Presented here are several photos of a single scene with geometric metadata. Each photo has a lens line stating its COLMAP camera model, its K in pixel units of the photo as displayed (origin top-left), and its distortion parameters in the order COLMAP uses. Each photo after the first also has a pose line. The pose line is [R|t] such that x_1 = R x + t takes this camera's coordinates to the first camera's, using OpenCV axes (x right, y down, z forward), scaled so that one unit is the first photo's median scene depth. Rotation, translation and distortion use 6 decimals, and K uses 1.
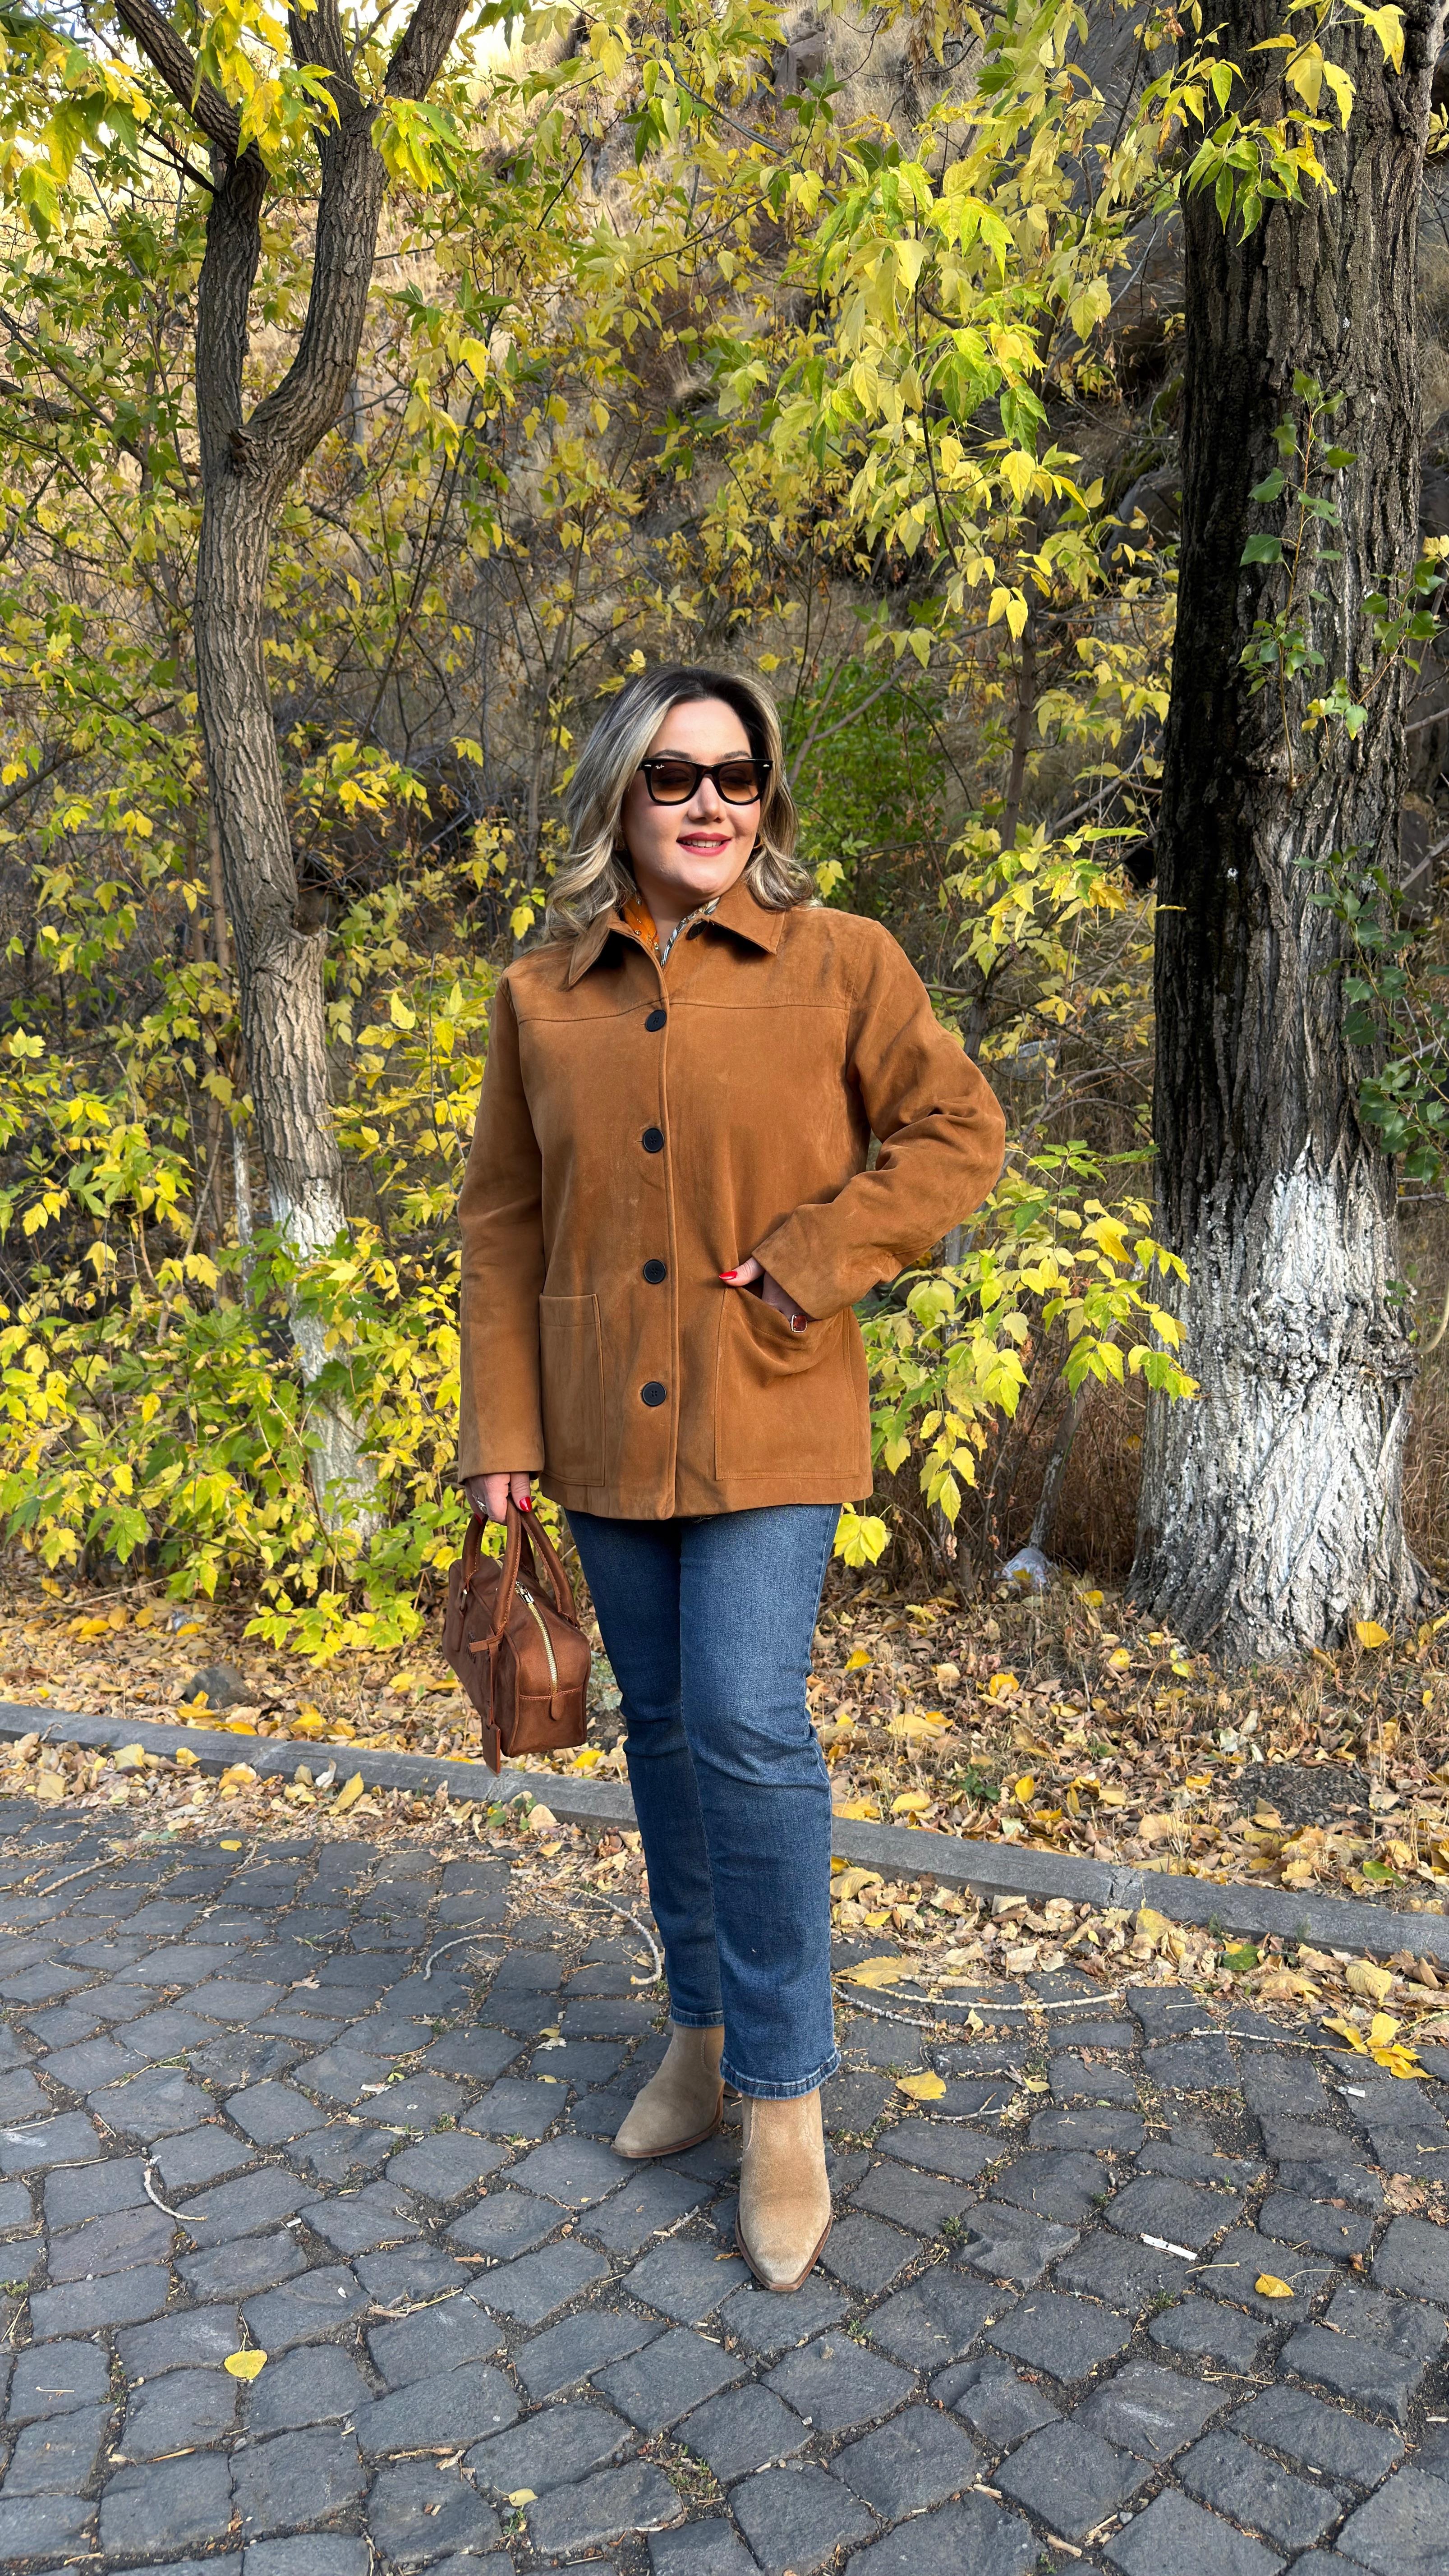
lens RADIAL K [[1909.1, 0, 738.0], [0, 1909.1, 1279.4], [0, 0, 1]] dist [0.024129, -0.030150]
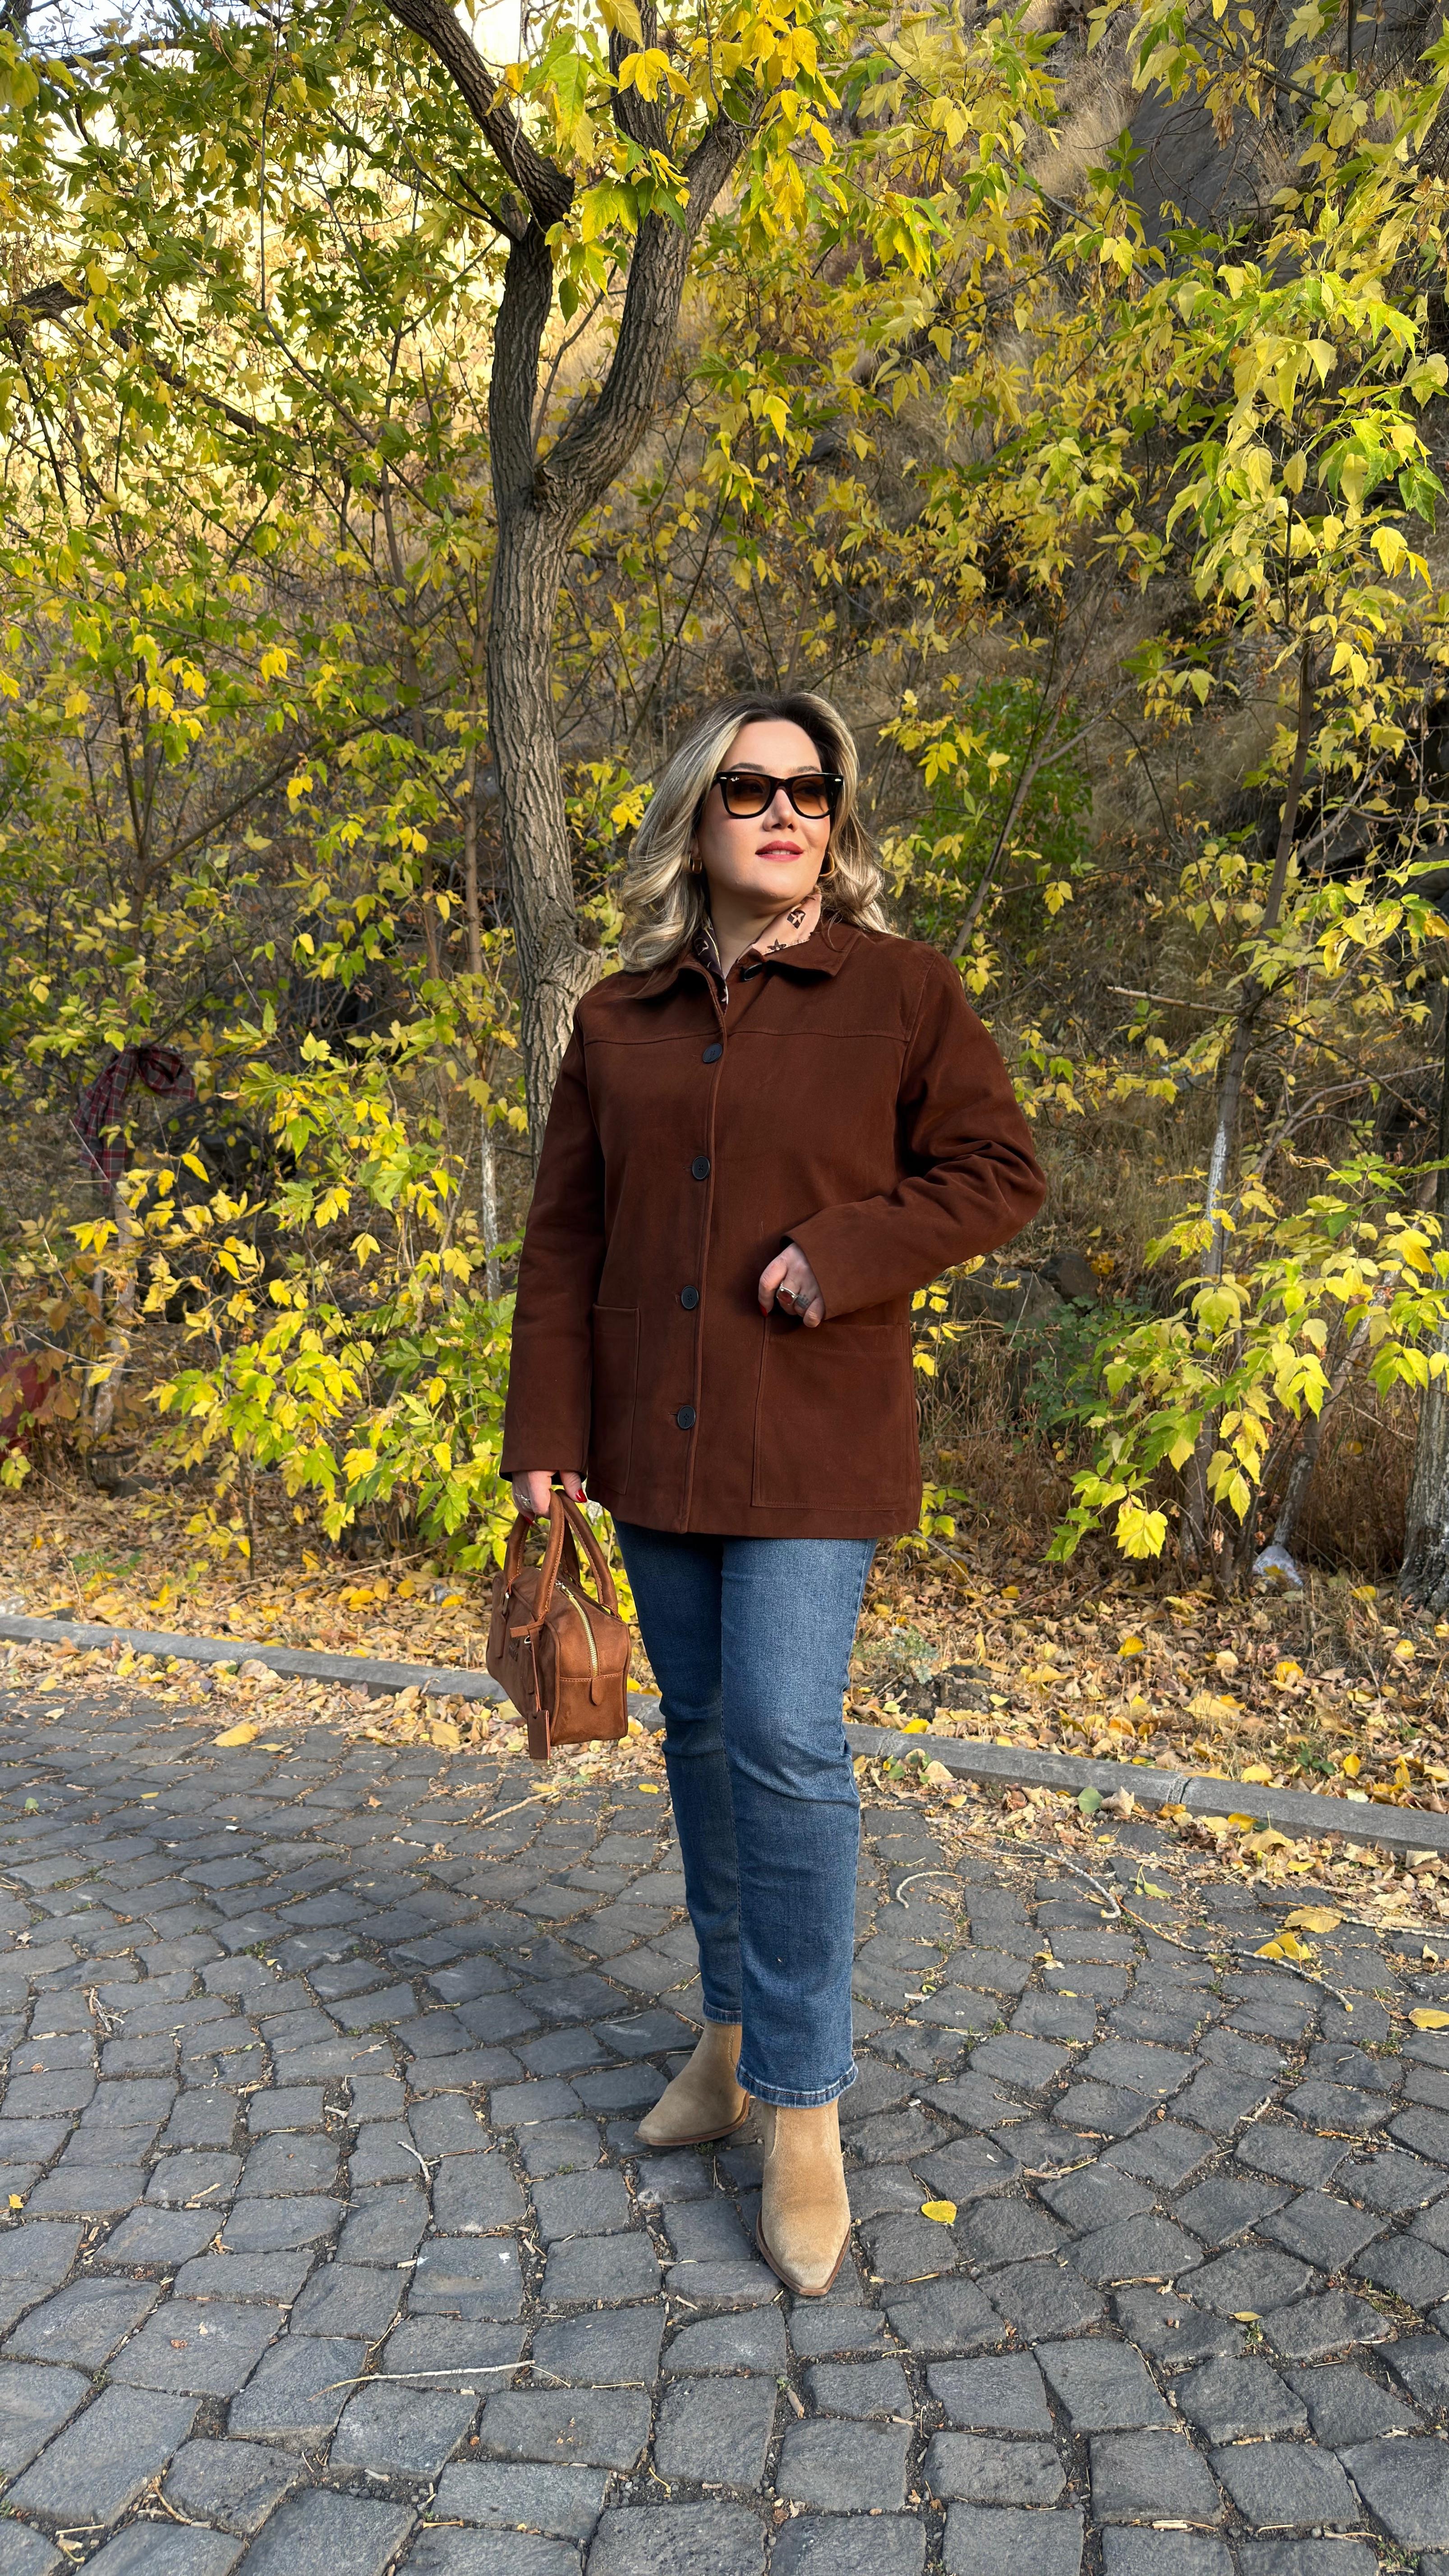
lens RADIAL K [[1909.1, 0, 691.0], [0, 1909.1, 1283.1], [0, 0, 1]] dist [0.024129, -0.030150]
pose [[0.999426, 0.023369, -0.024525, -0.161979], [-0.023461, 0.999719, -0.003445, 0.008747], [0.024437, 0.004018, 0.999693, -0.061255]]
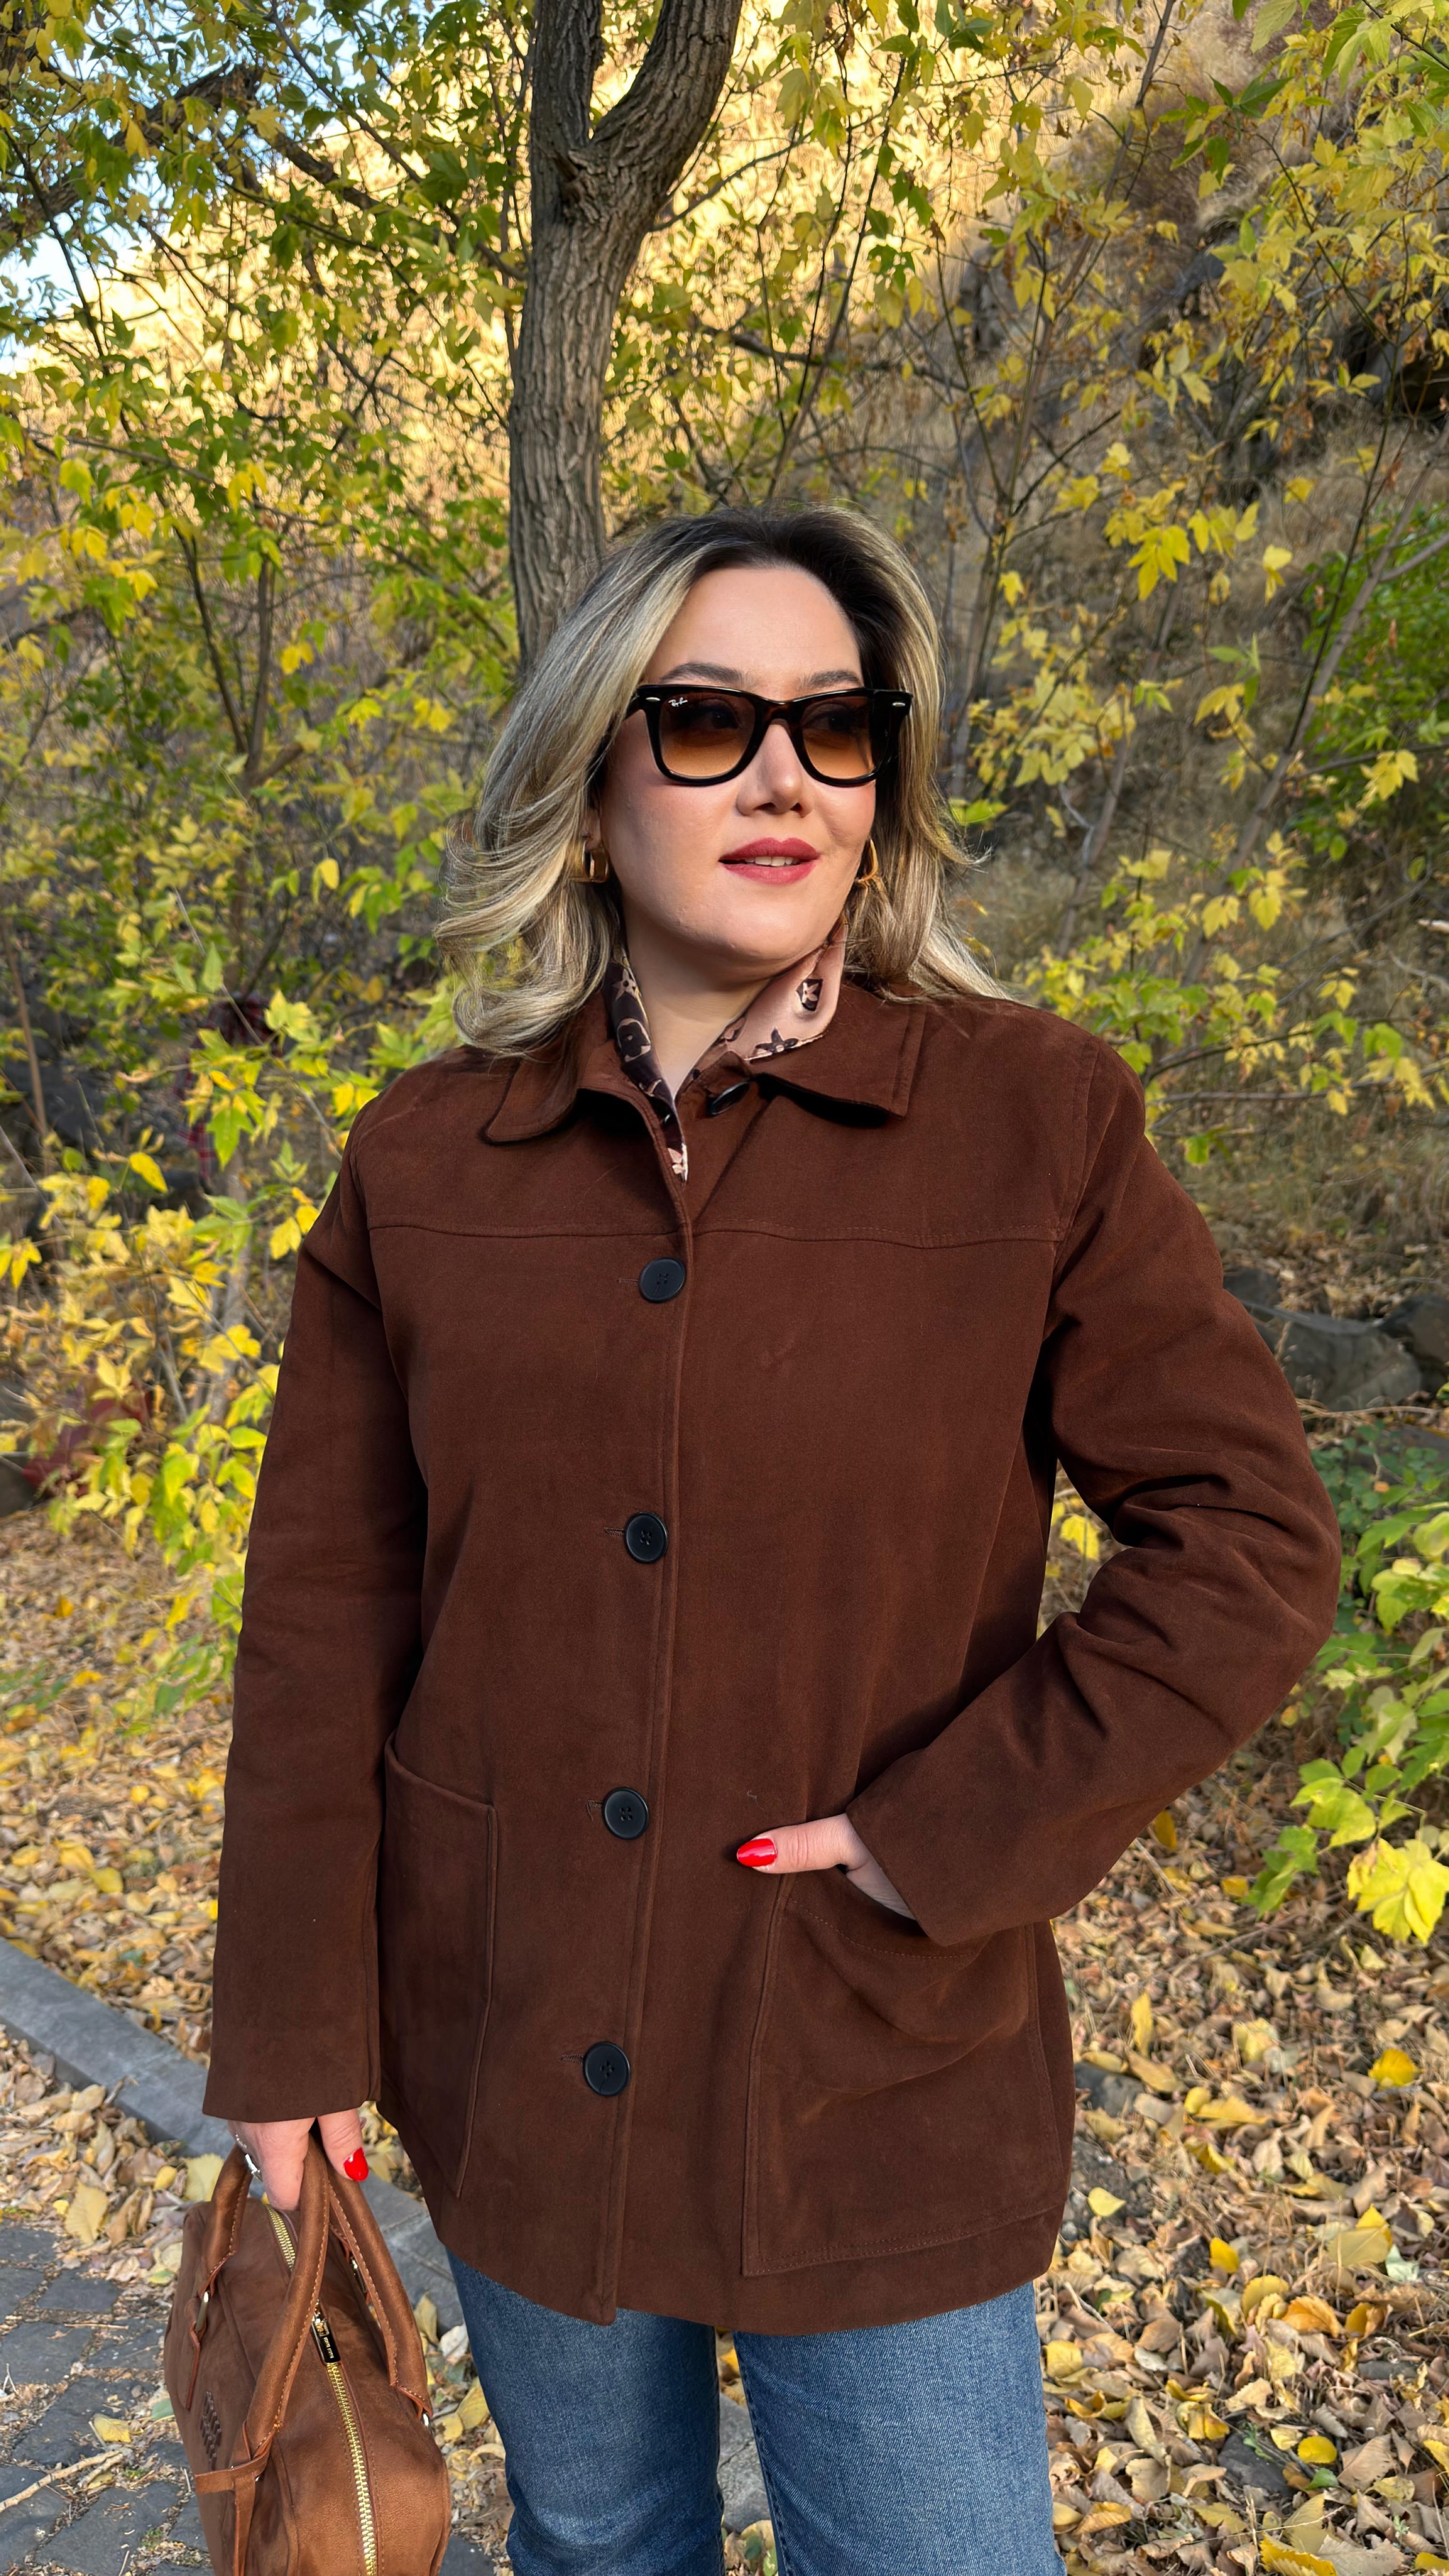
lens RADIAL K [[1909.1, 0, 698.7], [0, 1909.1, 1250.8], [0, 0, 1]] dist [0.024129, -0.030150]
pose [[0.963123, 0.057056, -0.262942, -0.004941], [-0.048730, 0.998086, 0.038084, -0.076039], [0.264612, -0.023866, 0.964060, 0.361484]]
